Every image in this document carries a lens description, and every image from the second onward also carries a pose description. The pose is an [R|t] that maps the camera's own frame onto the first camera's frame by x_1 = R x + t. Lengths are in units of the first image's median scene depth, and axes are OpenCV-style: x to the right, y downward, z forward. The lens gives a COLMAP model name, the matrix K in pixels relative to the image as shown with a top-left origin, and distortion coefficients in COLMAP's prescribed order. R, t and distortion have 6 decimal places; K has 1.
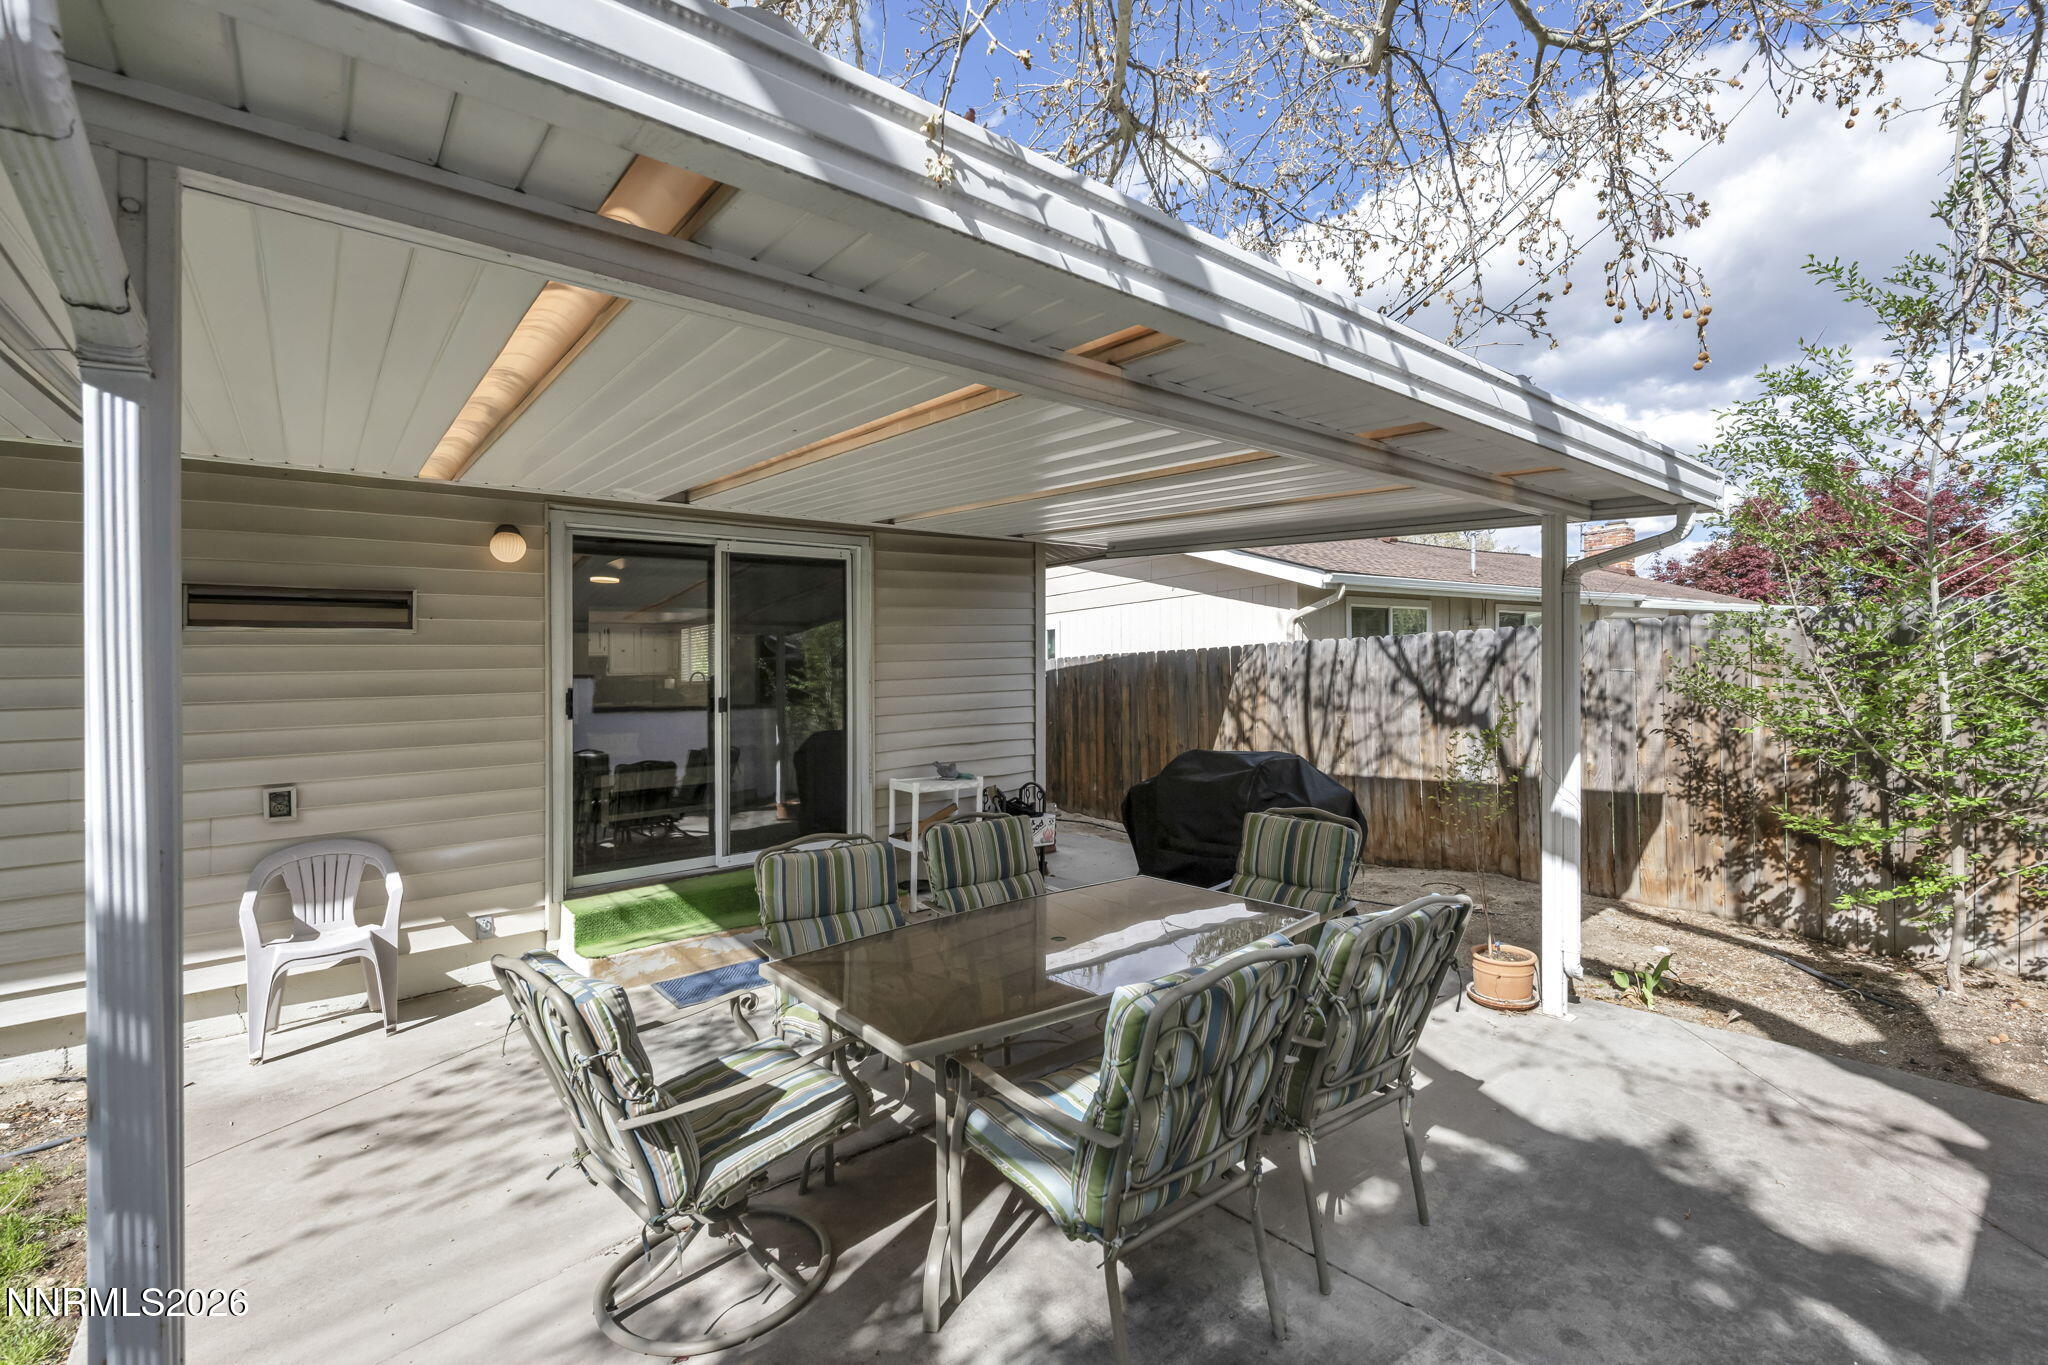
lens RADIAL K [[922.2, 0, 1036.2], [0, 922.2, 689.9], [0, 0, 1]] dist [-0.002603, 0.001672]
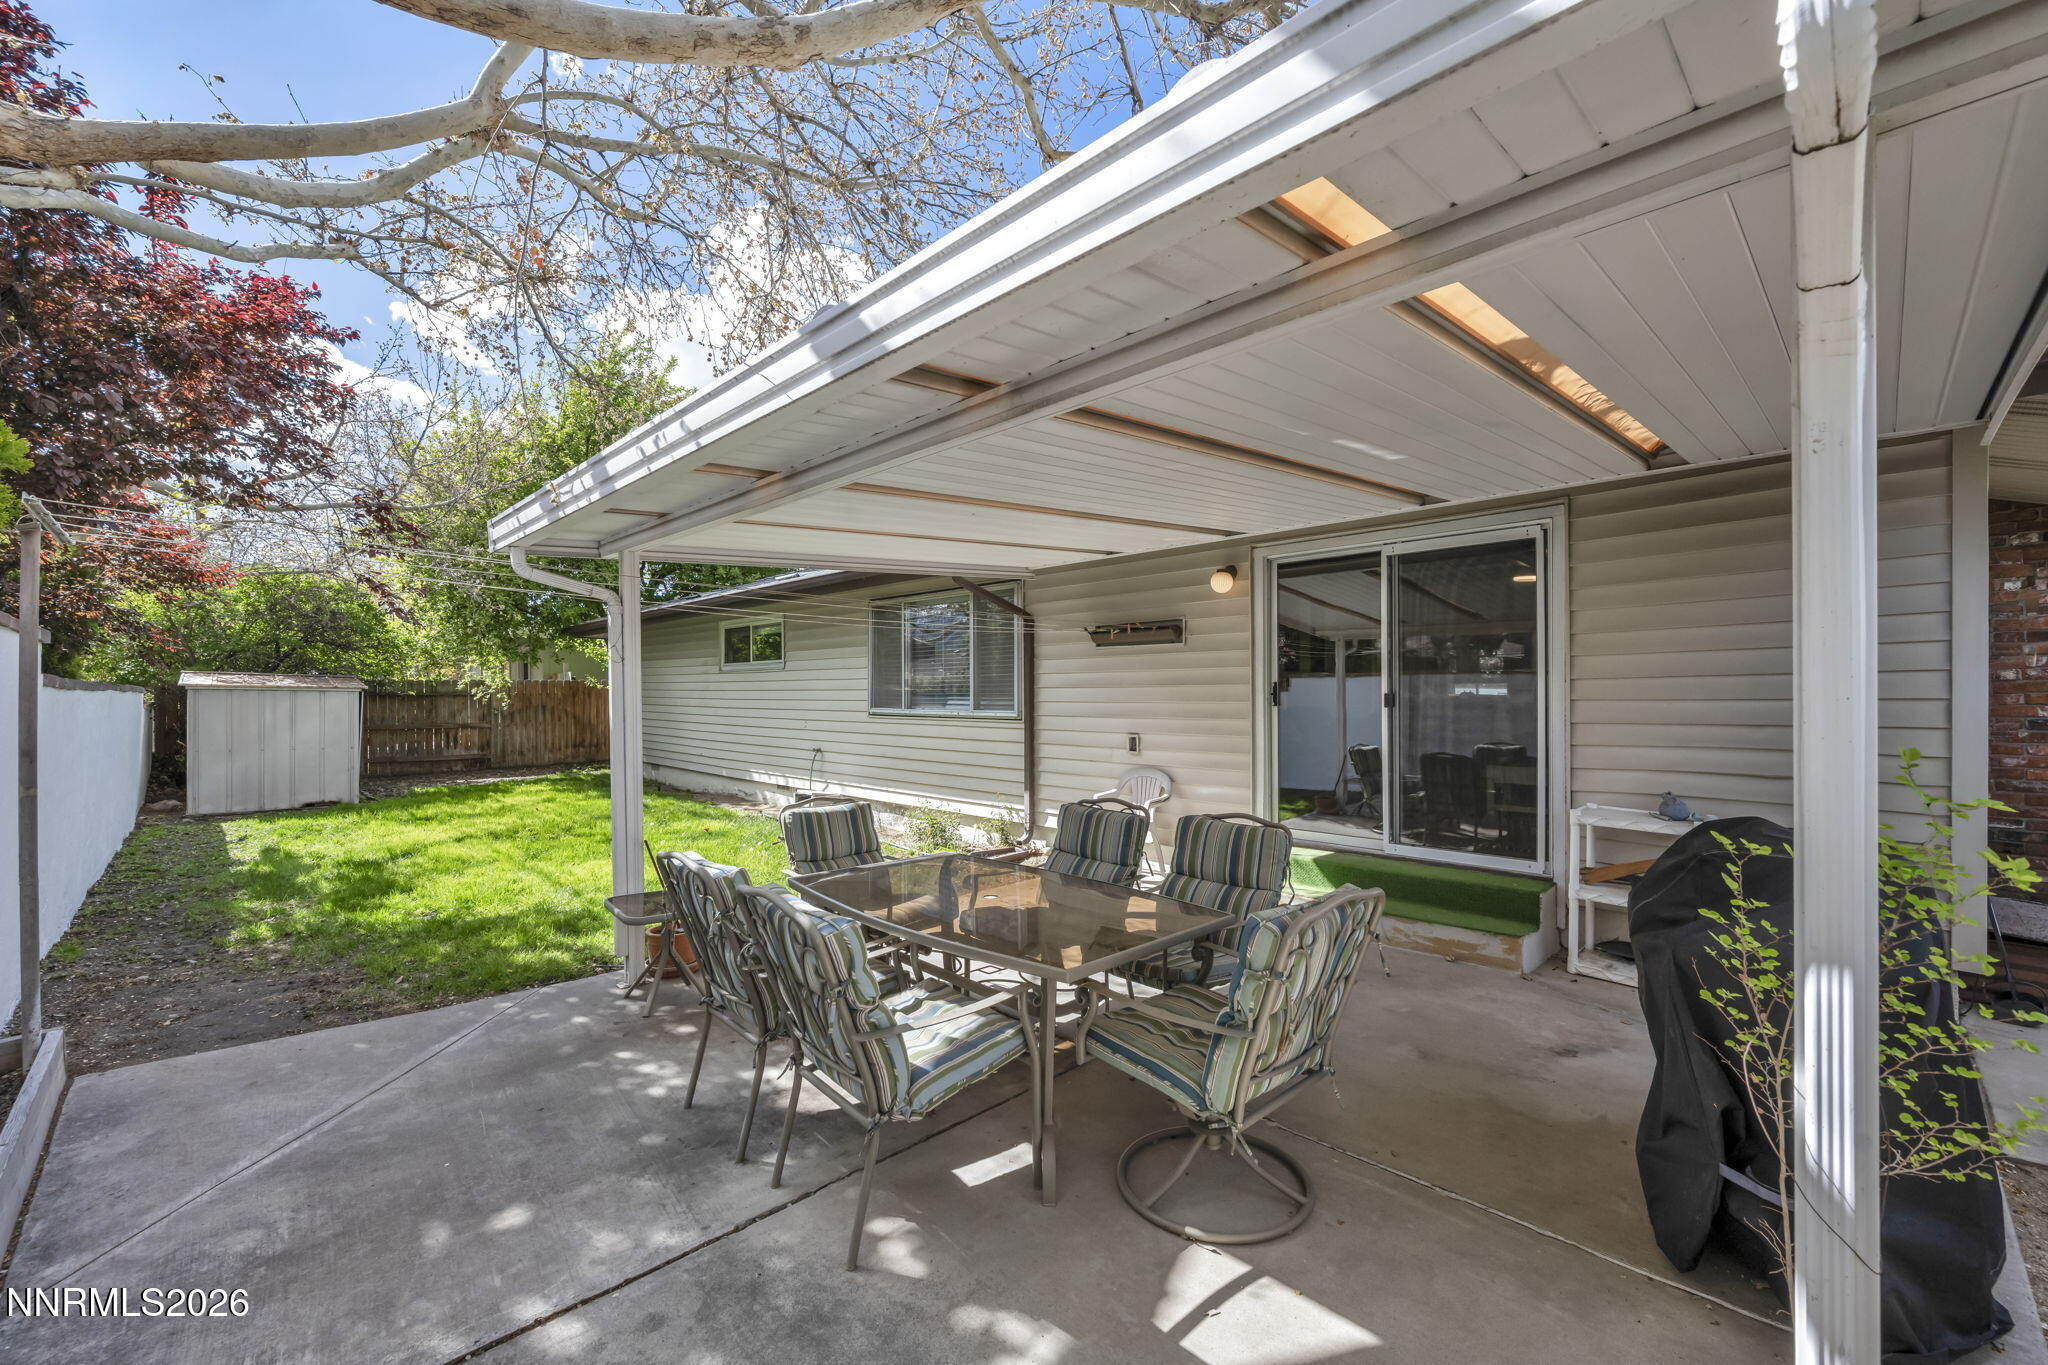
lens RADIAL K [[833.7, 0, 1025.3], [0, 833.7, 689.7], [0, 0, 1]] dist [-0.003671, -0.000061]
pose [[0.058426, 0.024291, -0.997996, 0.408177], [-0.011830, 0.999651, 0.023639, -0.009267], [0.998222, 0.010425, 0.058693, 0.365510]]
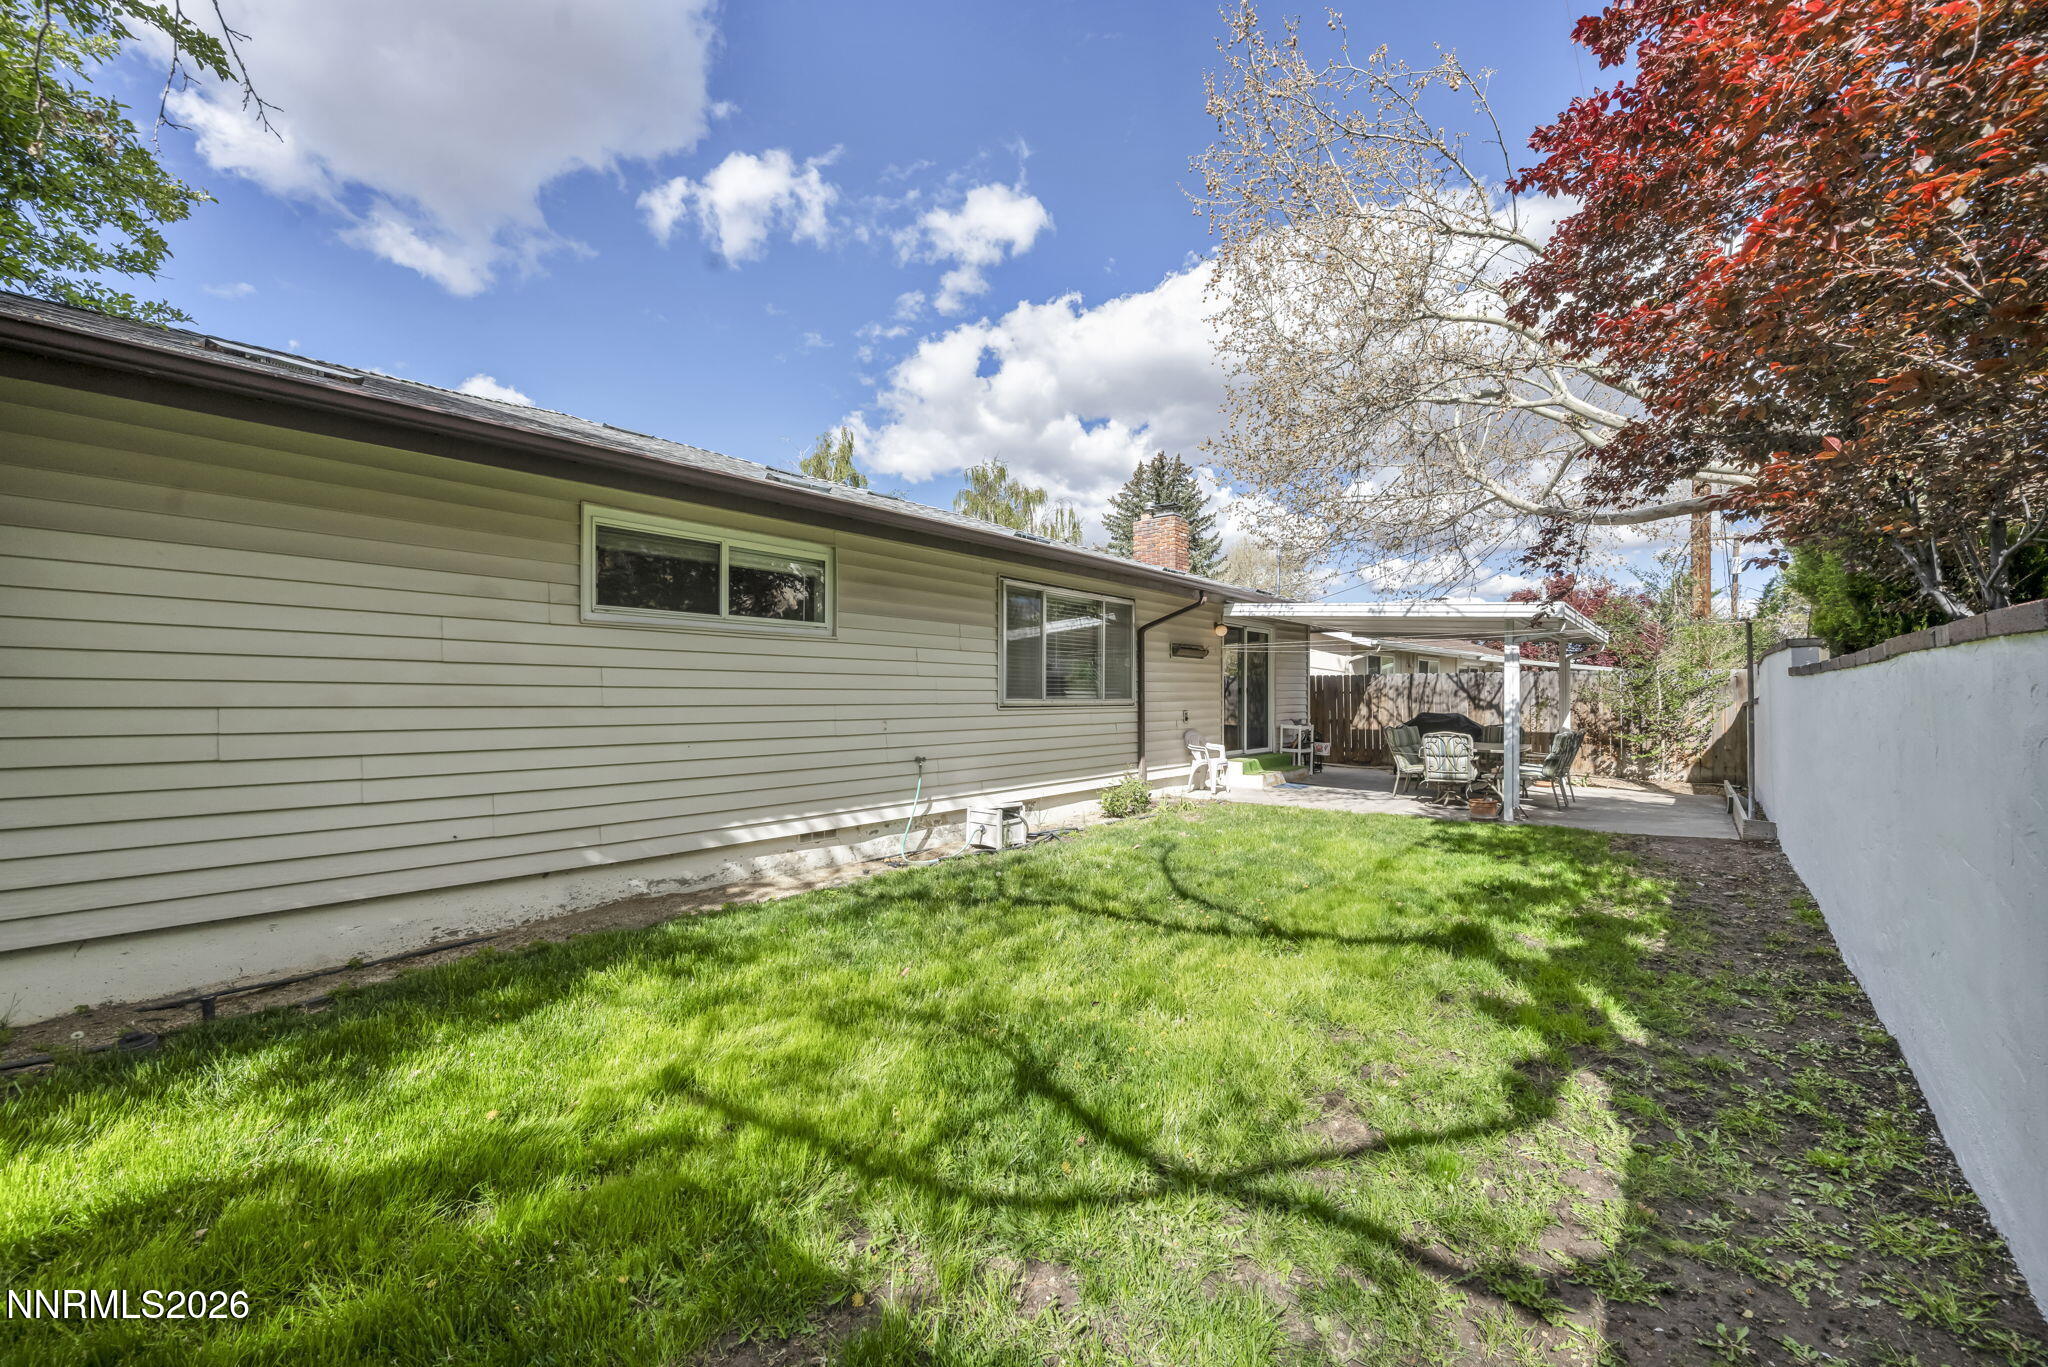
lens RADIAL K [[833.7, 0, 1031.3], [0, 833.7, 687.7], [0, 0, 1]] dist [-0.003671, -0.000061]
pose [[0.983171, 0.031643, 0.179928, -1.346896], [-0.027920, 0.999341, -0.023186, 0.076912], [-0.180543, 0.017772, 0.983407, -1.169986]]
